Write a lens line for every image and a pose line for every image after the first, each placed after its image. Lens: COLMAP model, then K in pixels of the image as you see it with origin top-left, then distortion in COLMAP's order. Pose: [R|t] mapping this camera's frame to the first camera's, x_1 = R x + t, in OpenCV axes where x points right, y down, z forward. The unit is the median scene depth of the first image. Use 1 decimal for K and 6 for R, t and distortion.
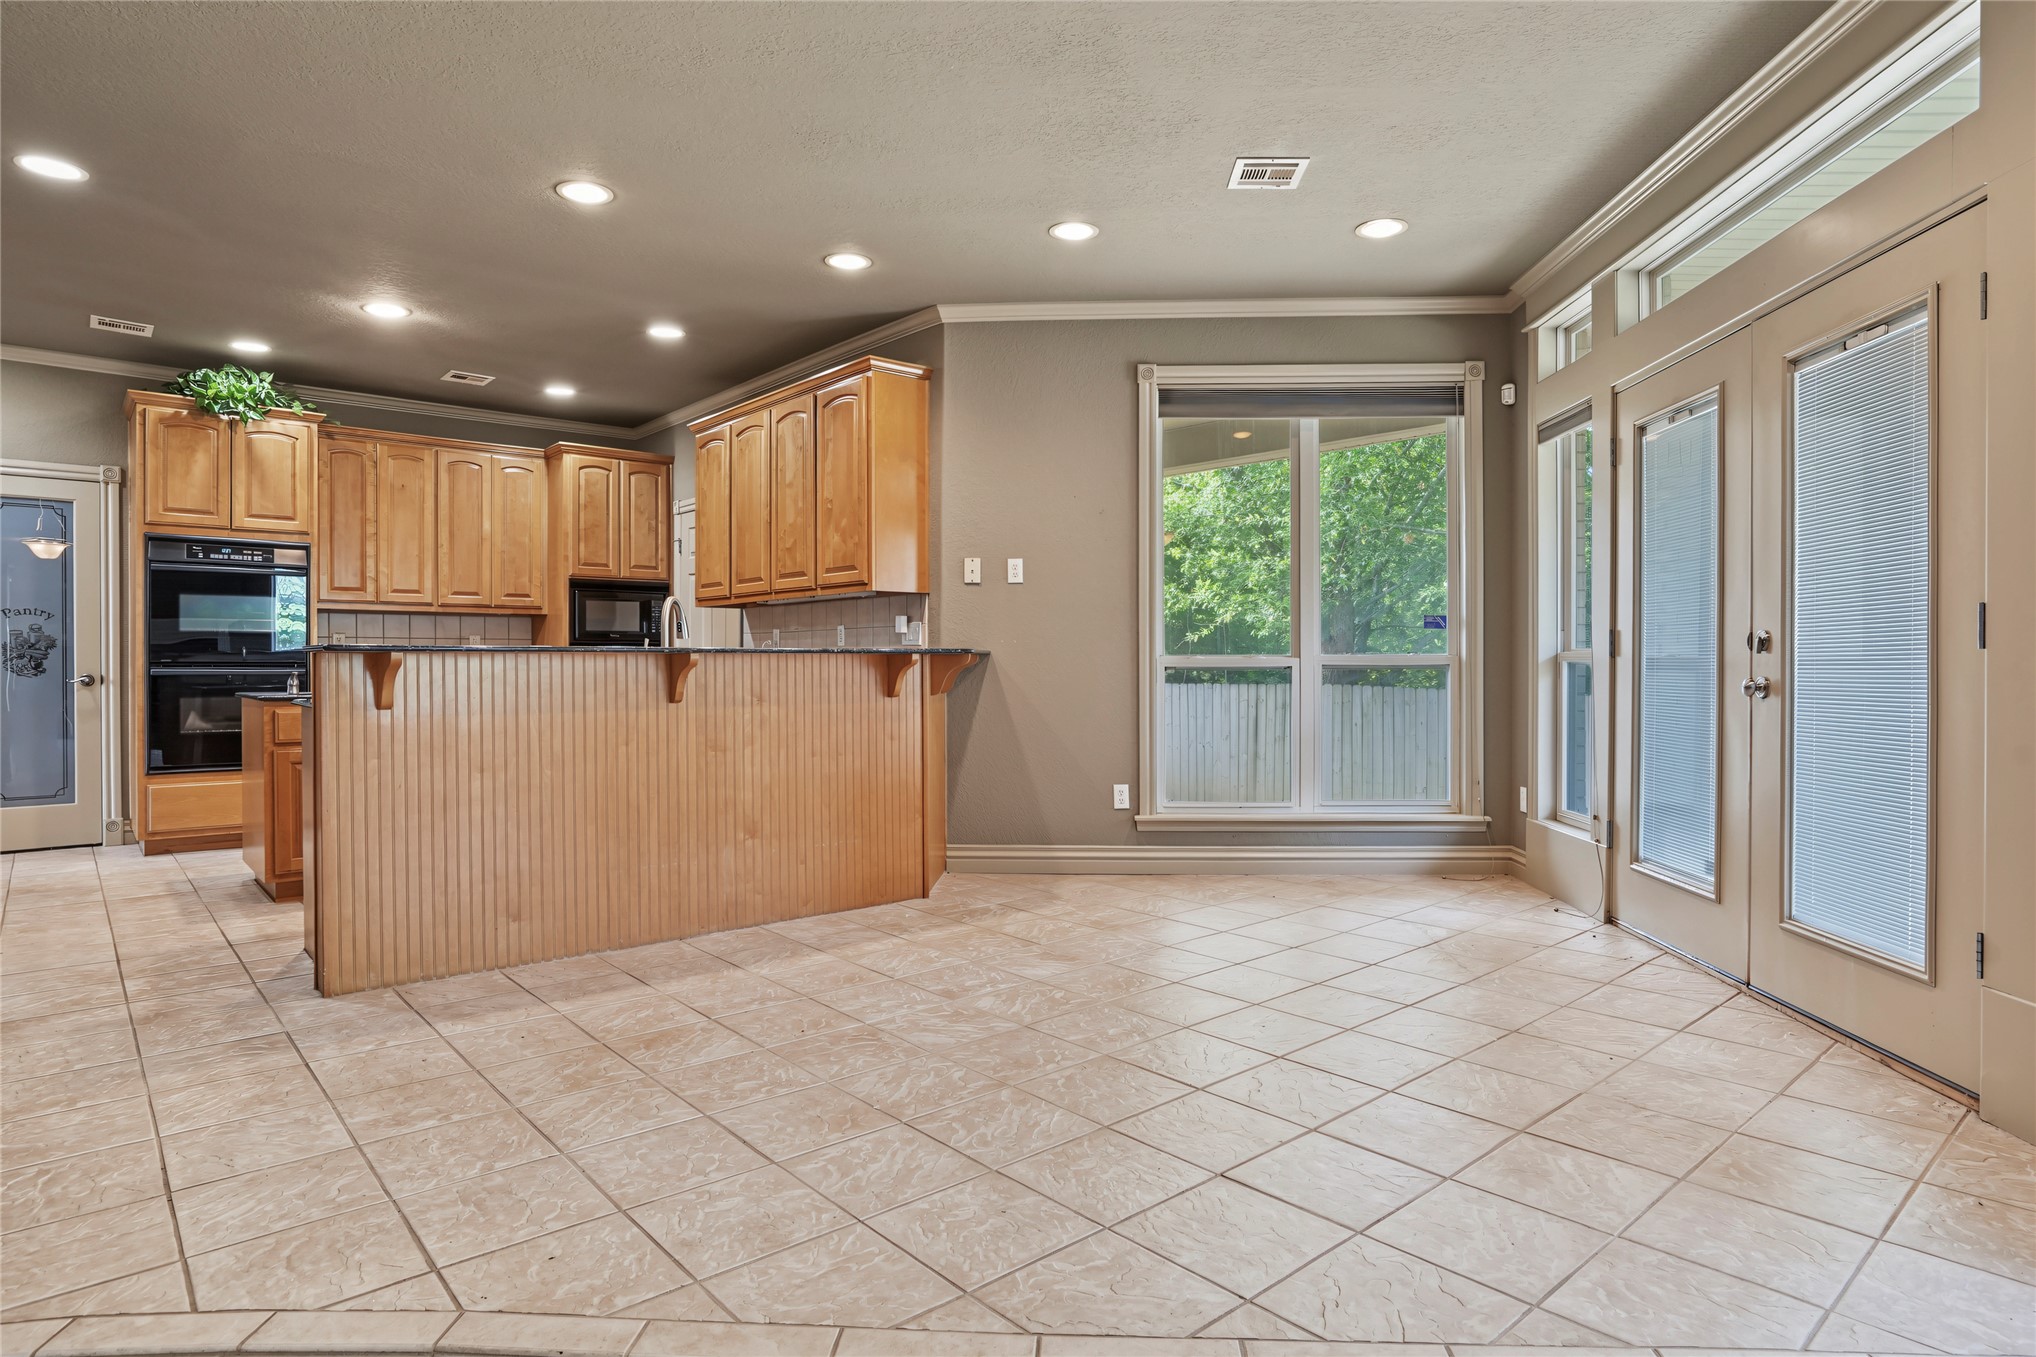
lens RADIAL K [[1108.2, 0, 1013.5], [0, 1108.2, 663.1], [0, 0, 1]] dist [-0.004760, -0.001068]
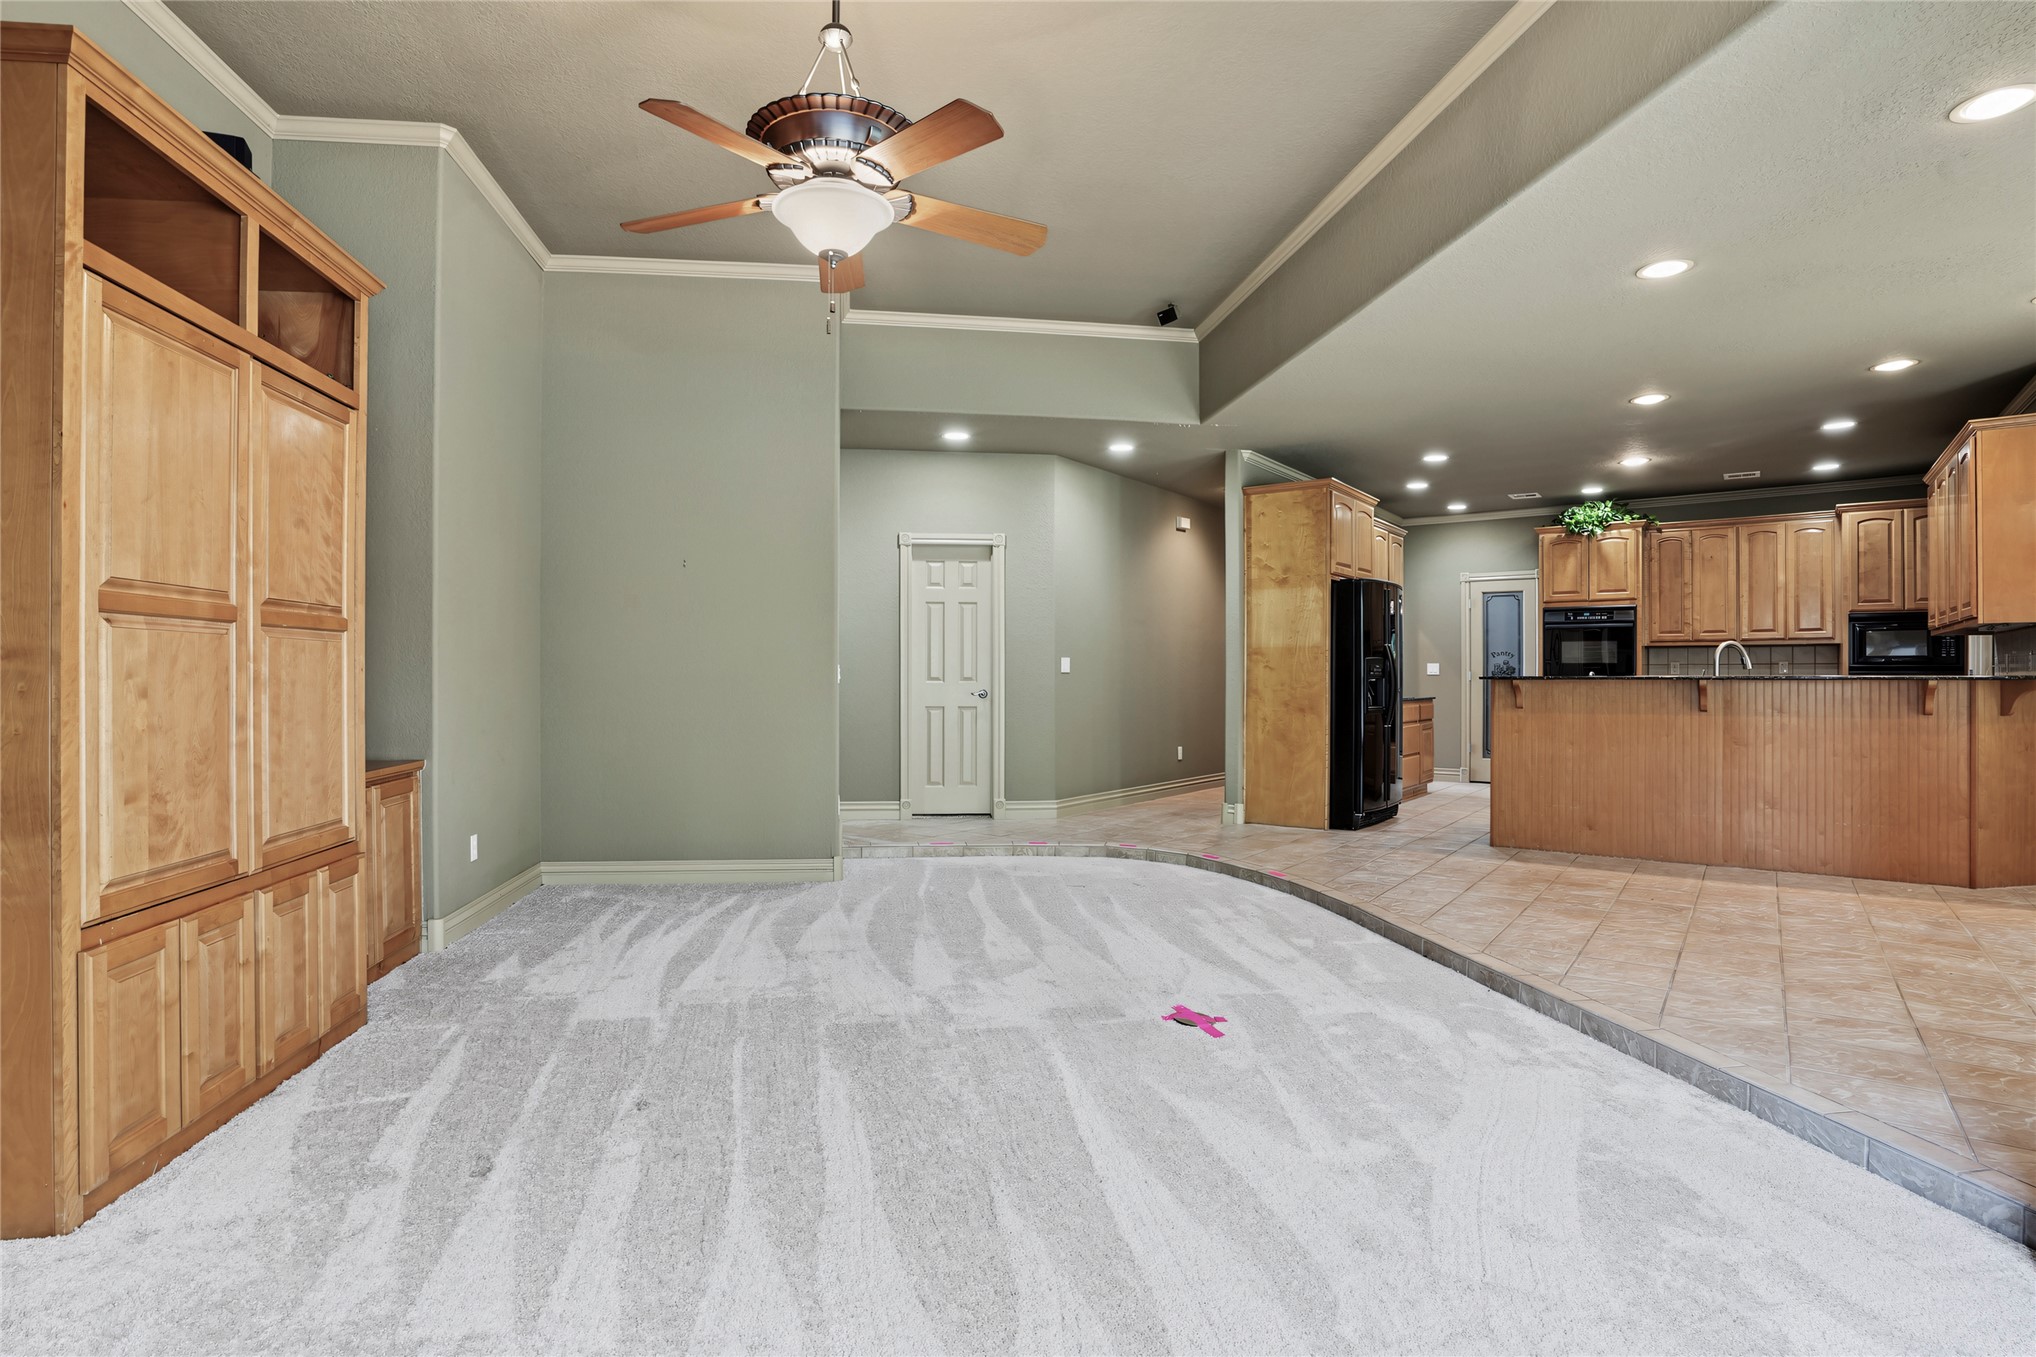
lens RADIAL K [[1027.6, 0, 1018.0], [0, 1027.6, 678.5], [0, 0, 1]] dist [-0.002805, -0.000511]
pose [[0.231047, 0.003752, -0.972935, 0.585528], [-0.004737, 0.999985, 0.002732, -0.006128], [0.972931, 0.003978, 0.231062, -0.178468]]
